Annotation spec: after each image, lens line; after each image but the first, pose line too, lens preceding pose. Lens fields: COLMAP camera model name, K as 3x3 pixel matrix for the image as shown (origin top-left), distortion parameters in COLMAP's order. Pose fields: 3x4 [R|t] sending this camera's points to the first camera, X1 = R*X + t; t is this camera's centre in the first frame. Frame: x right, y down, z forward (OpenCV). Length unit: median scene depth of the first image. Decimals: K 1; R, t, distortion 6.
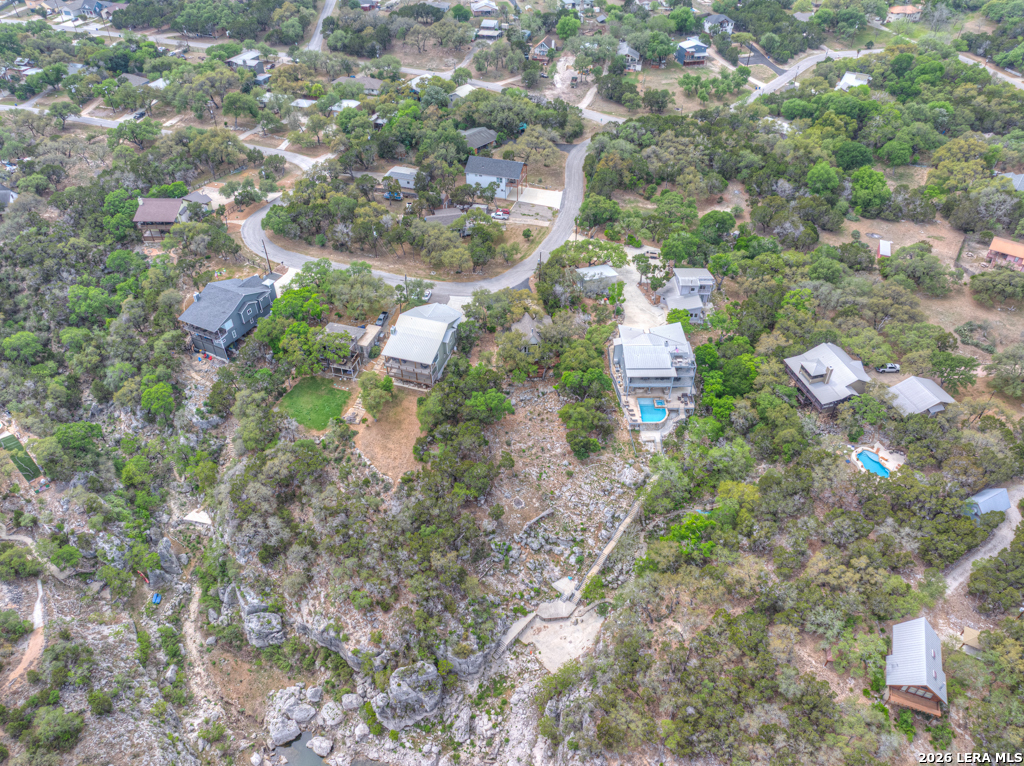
lens RADIAL K [[720.7, 0, 512.0], [0, 720.7, 383.0], [0, 0, 1]] dist [-0.039064, 0.000257]
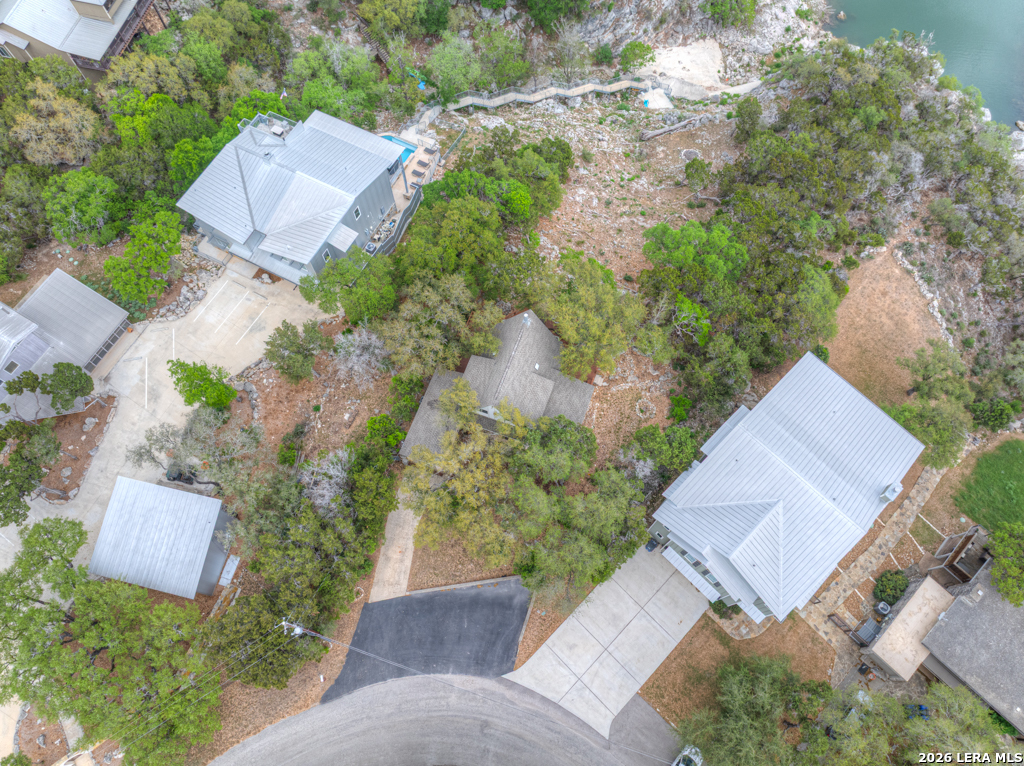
lens RADIAL K [[720.7, 0, 512.0], [0, 720.7, 383.0], [0, 0, 1]] dist [-0.039064, 0.000257]
pose [[-0.880403, -0.432460, 0.194598, -0.059532], [0.315691, -0.228255, 0.920999, -0.482051], [-0.353877, 0.872283, 0.337480, 1.031758]]
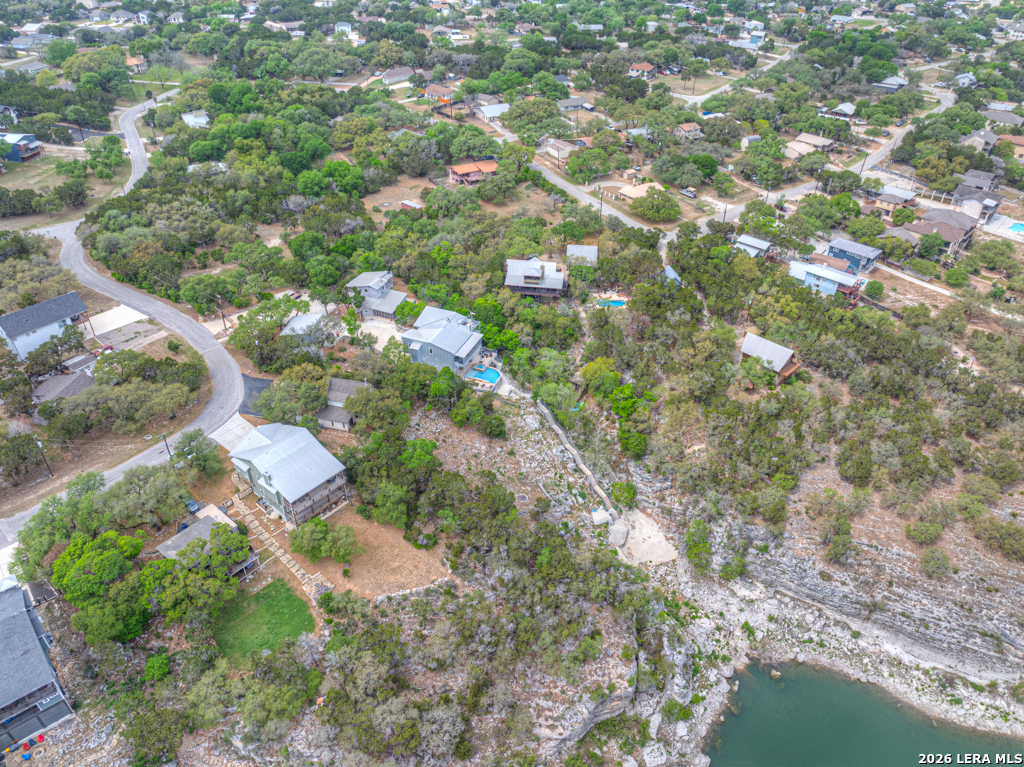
lens RADIAL K [[720.7, 0, 512.0], [0, 720.7, 383.5], [0, 0, 1]] dist [-0.039064, 0.000257]
pose [[0.390295, -0.528980, 0.753558, -0.669469], [0.592676, 0.770689, 0.234037, -0.197776], [-0.704560, 0.355272, 0.614310, 0.352521]]
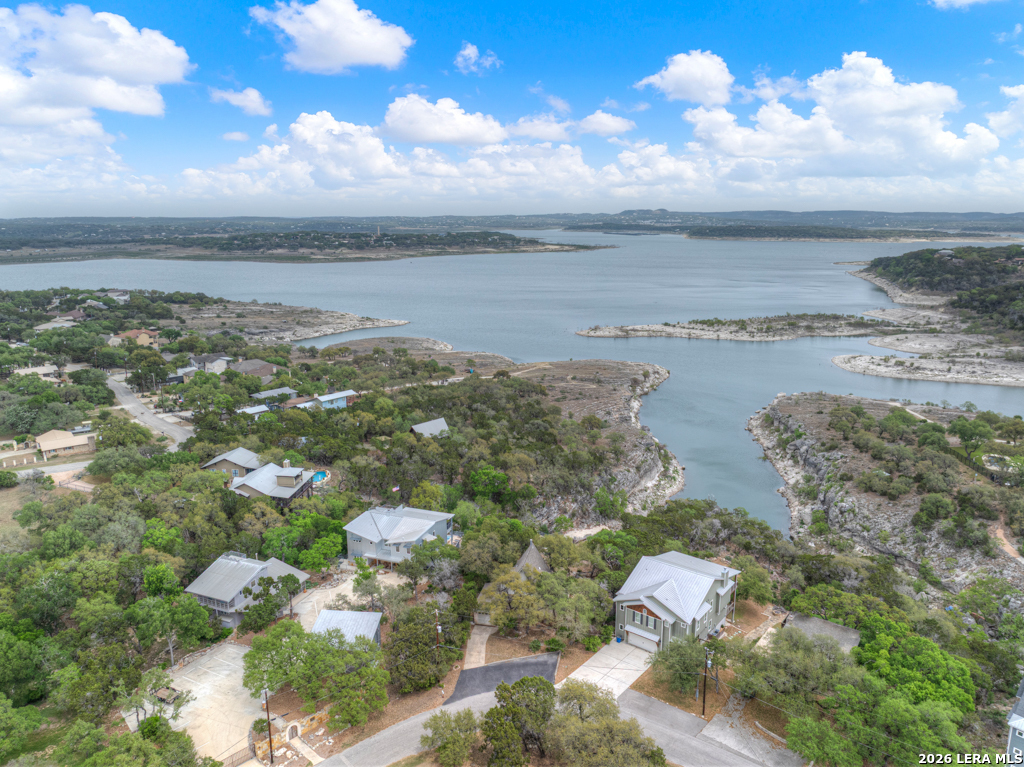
lens RADIAL K [[720.7, 0, 512.0], [0, 720.7, 383.5], [0, 0, 1]] dist [-0.039064, 0.000257]
pose [[-0.934247, -0.071575, 0.349369, -0.242010], [0.237815, 0.604994, 0.759886, -0.871831], [-0.265755, 0.793007, -0.548192, 1.492162]]
